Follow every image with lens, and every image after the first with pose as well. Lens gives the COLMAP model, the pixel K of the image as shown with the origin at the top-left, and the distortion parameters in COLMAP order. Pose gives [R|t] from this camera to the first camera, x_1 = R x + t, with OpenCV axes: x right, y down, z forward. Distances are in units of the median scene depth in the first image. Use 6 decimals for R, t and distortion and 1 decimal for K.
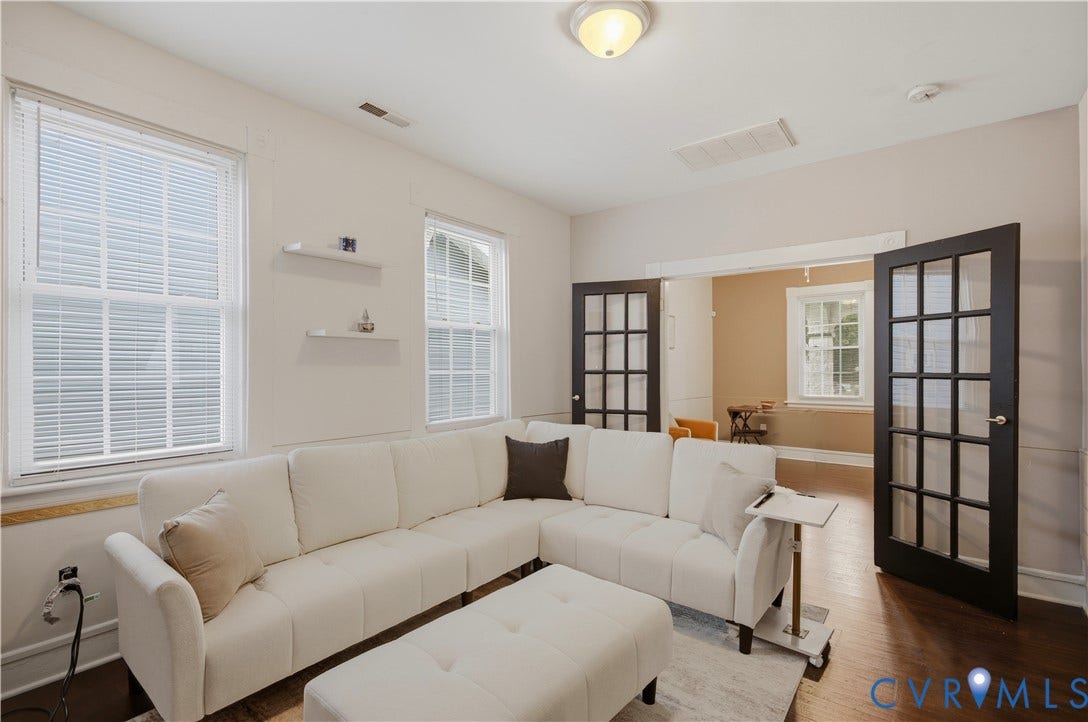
lens RADIAL K [[489.0, 0, 549.6], [0, 489.0, 365.9], [0, 0, 1]] dist [-0.003551, -0.001443]
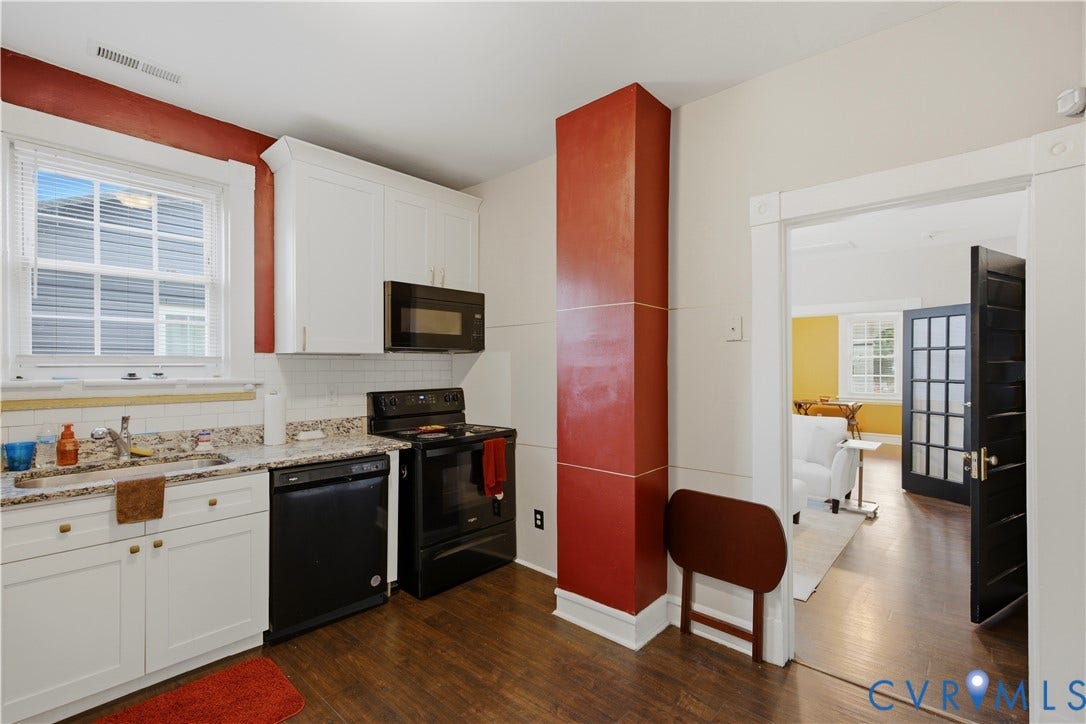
lens RADIAL K [[488.1, 0, 541.4], [0, 488.1, 366.6], [0, 0, 1]] dist [-0.003551, -0.001443]
pose [[0.997835, 0.001176, -0.065751, -0.546398], [-0.000645, 0.999967, 0.008102, -0.046079], [0.065758, -0.008042, 0.997803, -0.883456]]
